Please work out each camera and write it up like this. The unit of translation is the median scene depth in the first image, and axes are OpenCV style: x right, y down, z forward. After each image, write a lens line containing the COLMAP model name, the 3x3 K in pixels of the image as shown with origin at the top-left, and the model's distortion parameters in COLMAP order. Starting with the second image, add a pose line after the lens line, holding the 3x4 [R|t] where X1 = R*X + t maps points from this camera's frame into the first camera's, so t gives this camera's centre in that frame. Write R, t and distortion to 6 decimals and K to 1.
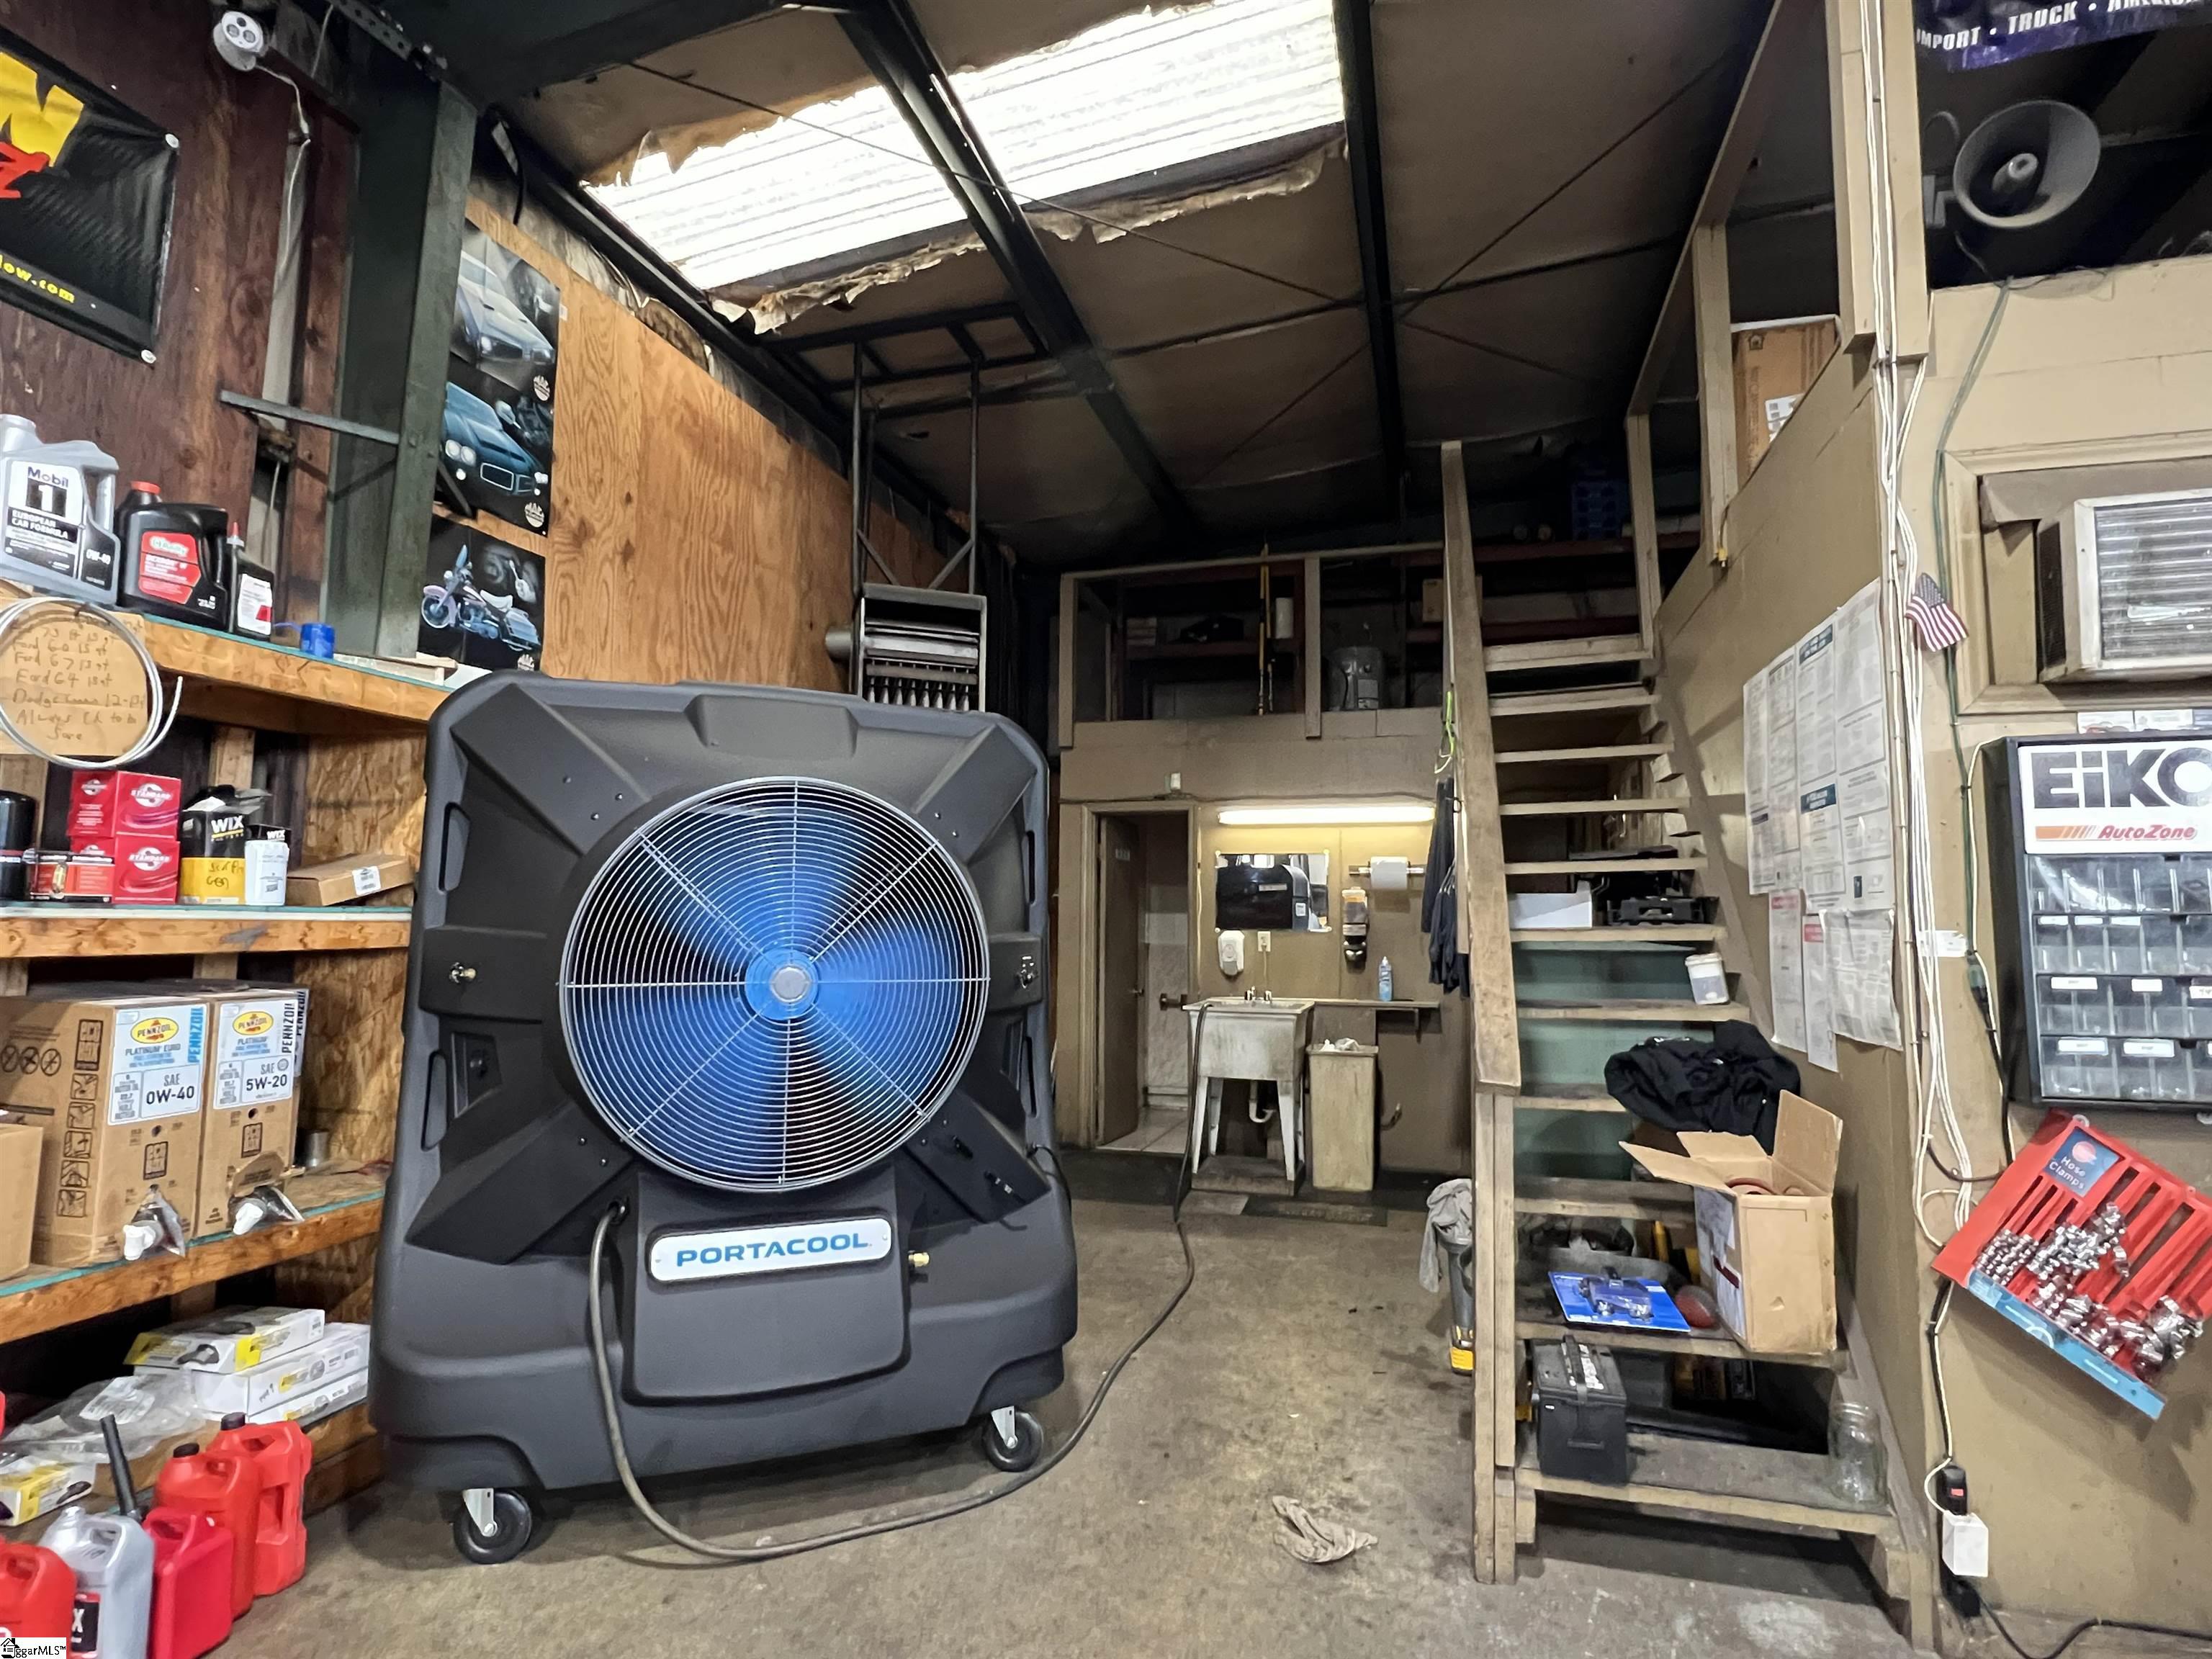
lens RADIAL K [[1191.0, 0, 1106.0], [0, 1191.0, 829.5], [0, 0, 1]] dist [-0.000061, -0.000094]
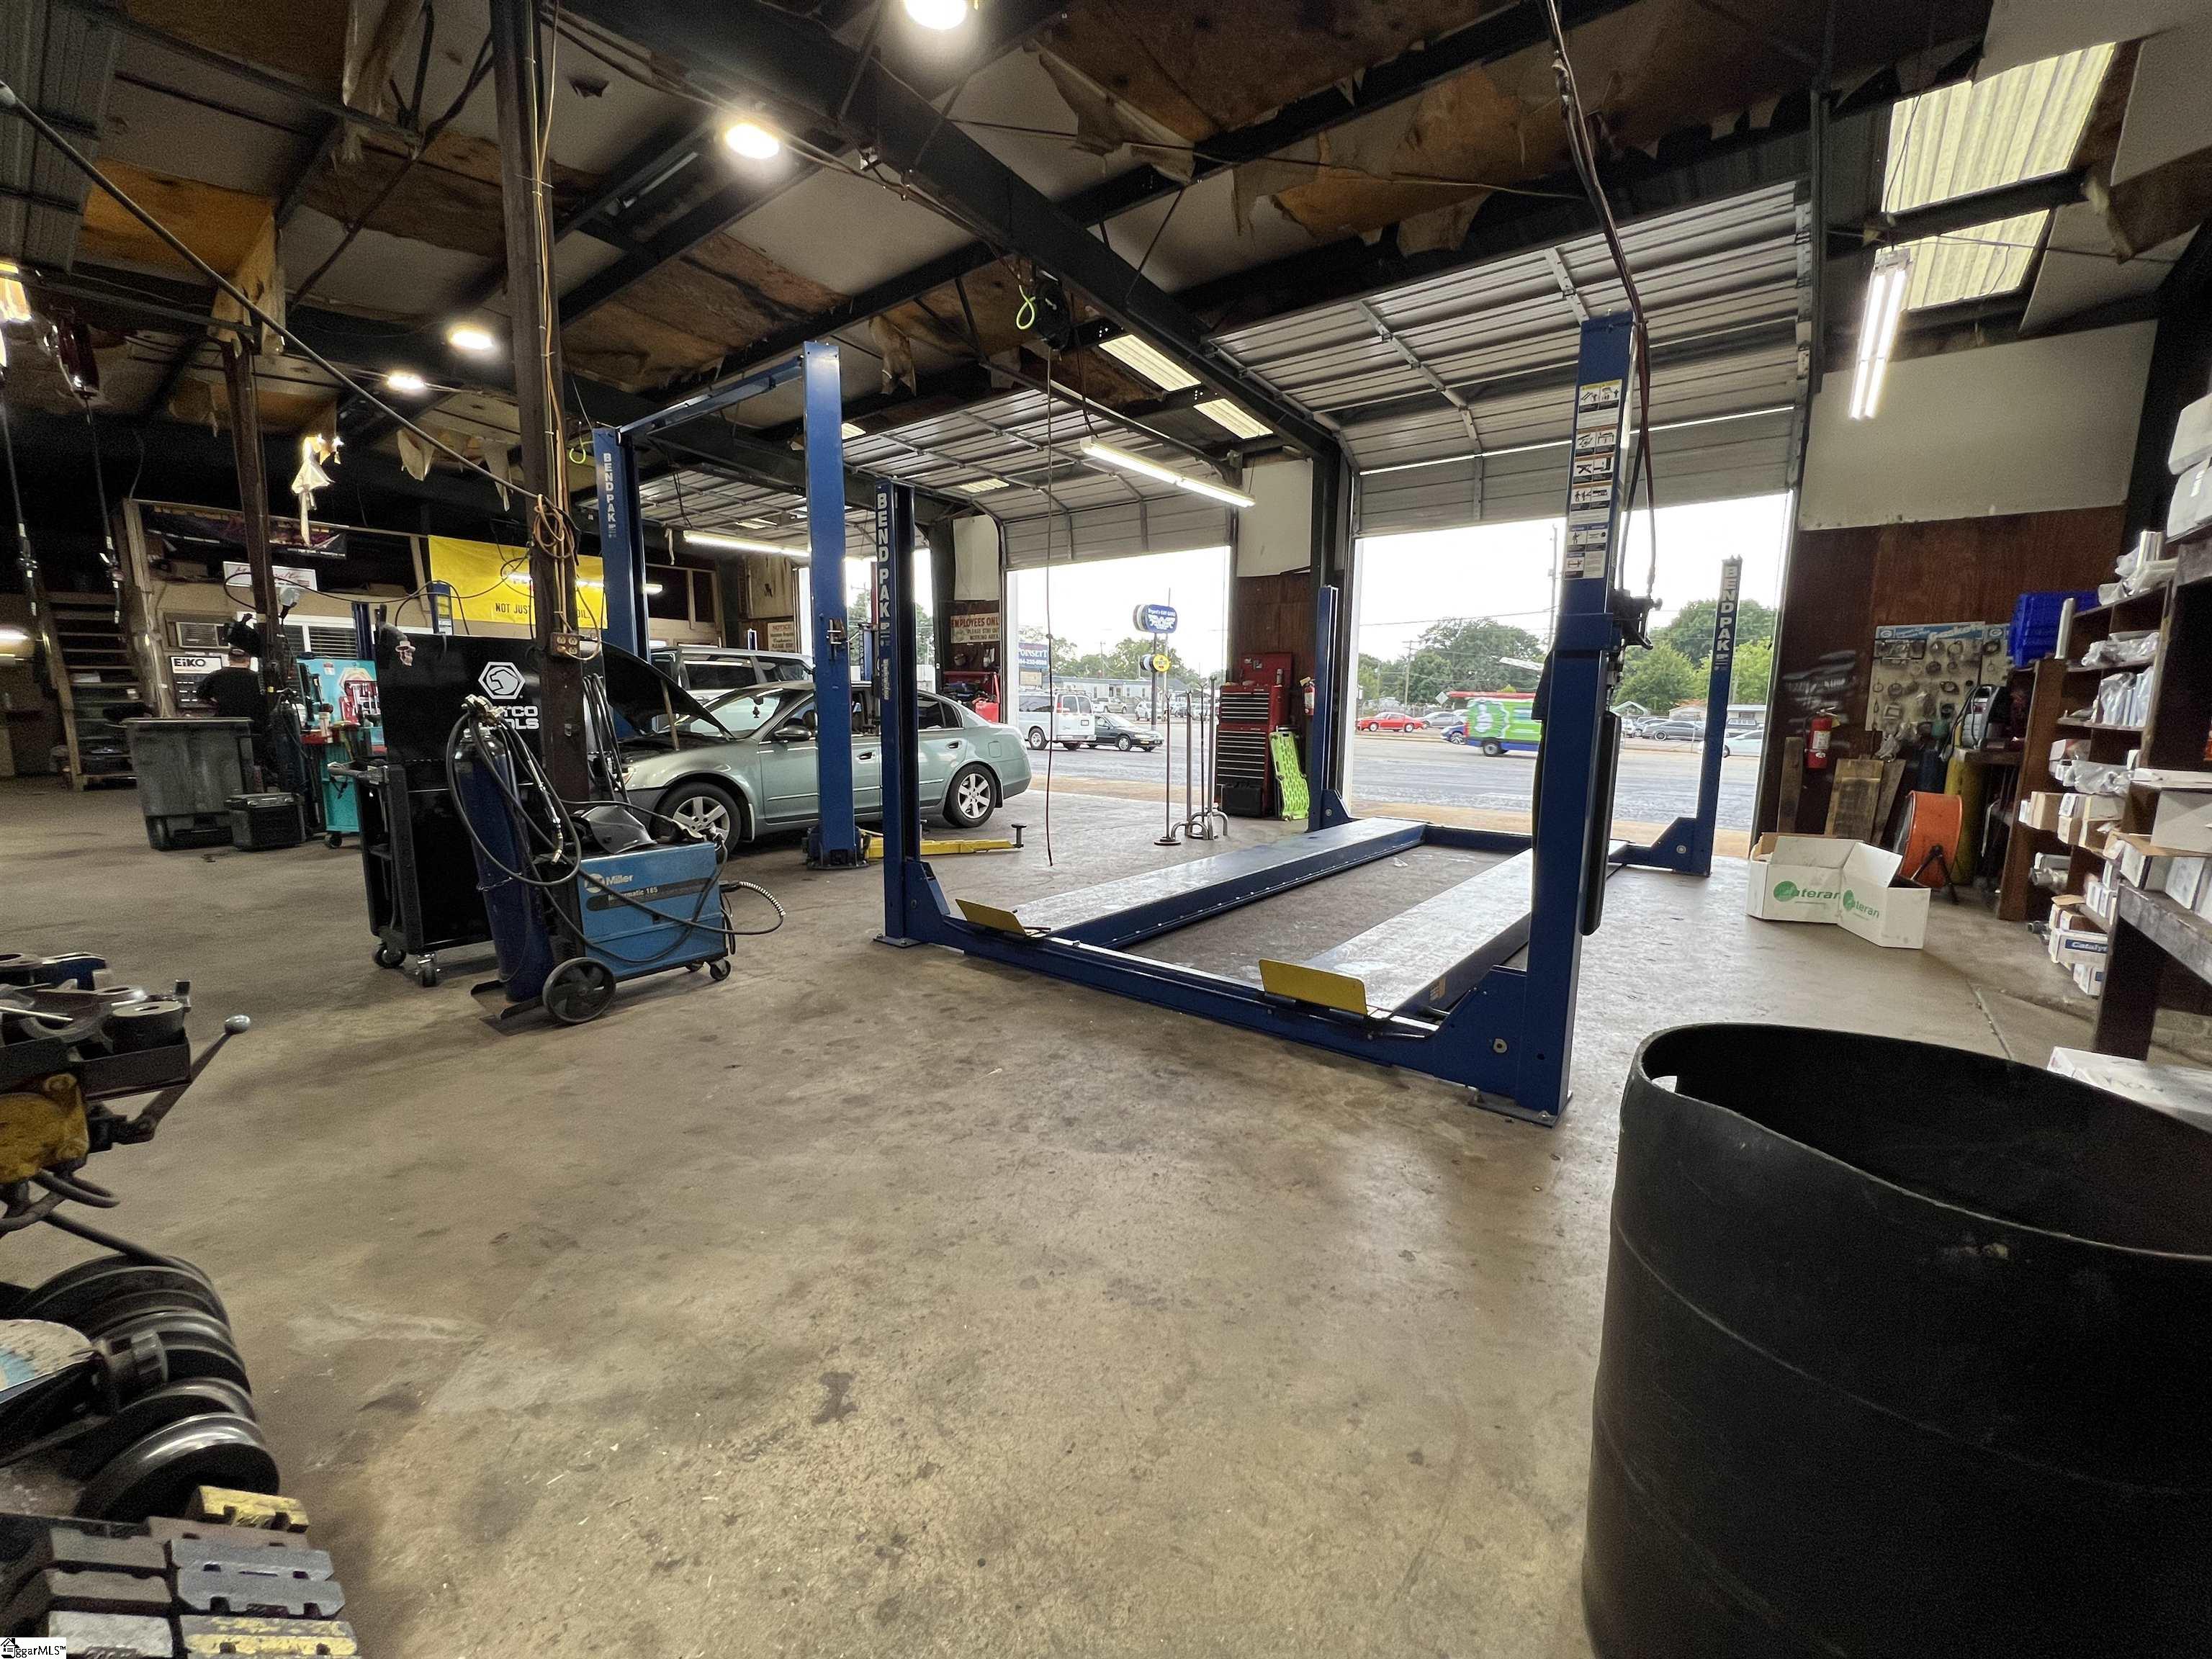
lens RADIAL K [[881.6, 0, 1106.0], [0, 881.6, 829.5], [0, 0, 1]] dist [0.001972, 0.000143]
pose [[0.380679, -0.143420, 0.913517, -0.938000], [-0.076551, 0.979620, 0.185699, -0.212318], [-0.921533, -0.140622, 0.361942, -2.811485]]
